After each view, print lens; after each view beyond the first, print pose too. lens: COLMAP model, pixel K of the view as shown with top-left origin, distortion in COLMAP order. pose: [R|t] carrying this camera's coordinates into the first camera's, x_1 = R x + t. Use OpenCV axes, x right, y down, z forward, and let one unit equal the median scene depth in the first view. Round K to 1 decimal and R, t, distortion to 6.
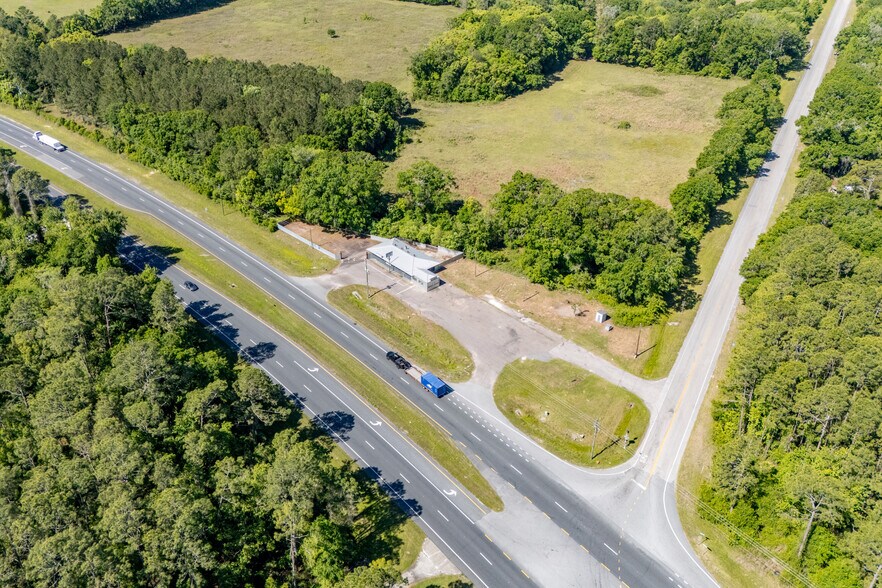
lens RADIAL K [[770.4, 0, 403.3], [0, 770.4, 294.6], [0, 0, 1]] dist [0.069670, -0.067783]
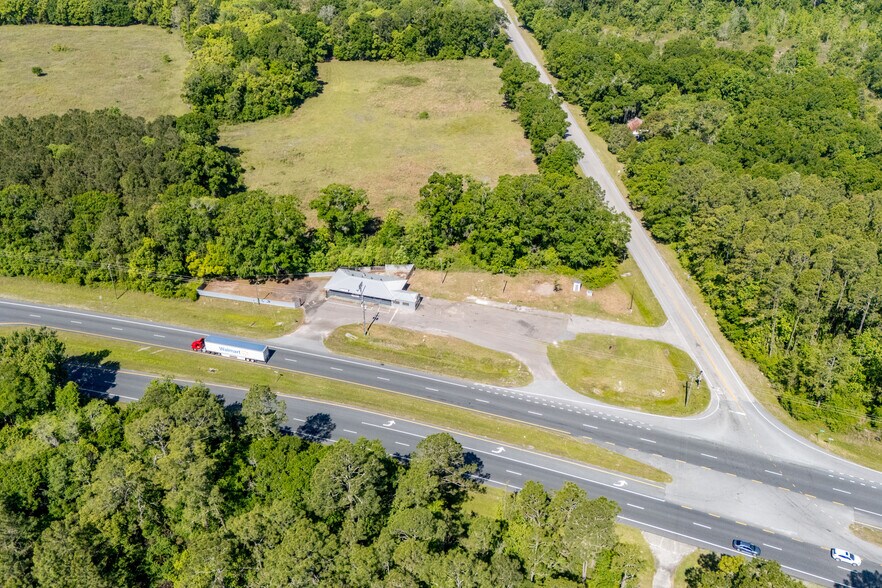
lens RADIAL K [[770.4, 0, 403.3], [0, 770.4, 294.6], [0, 0, 1]] dist [0.069670, -0.067783]
pose [[0.856427, -0.276399, 0.436046, -0.368069], [0.277622, 0.958662, 0.062402, -0.081783], [-0.435268, 0.067613, 0.897758, 0.127416]]
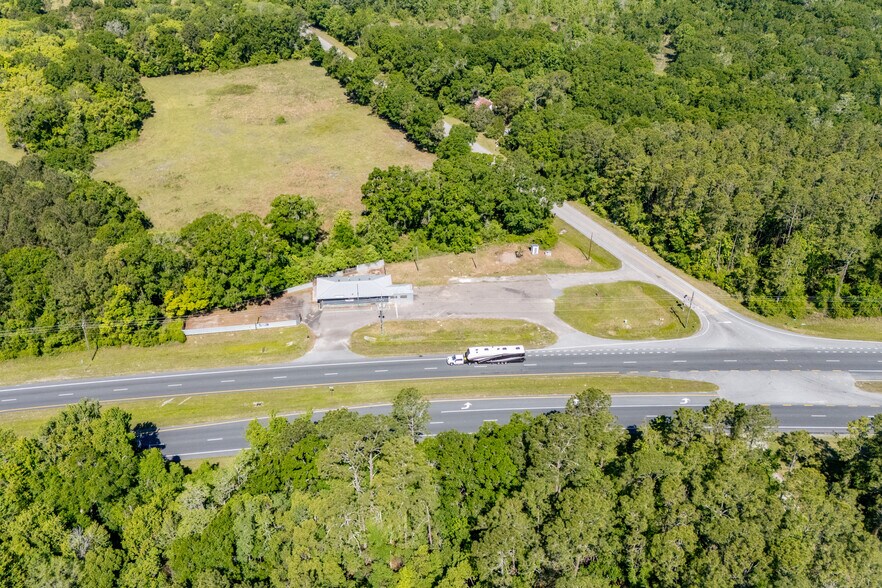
lens RADIAL K [[770.4, 0, 403.3], [0, 770.4, 294.6], [0, 0, 1]] dist [0.069670, -0.067783]
pose [[0.587010, -0.430237, 0.685796, -0.599040], [0.434949, 0.882062, 0.181068, -0.181100], [-0.682817, 0.191997, 0.704910, 0.290510]]
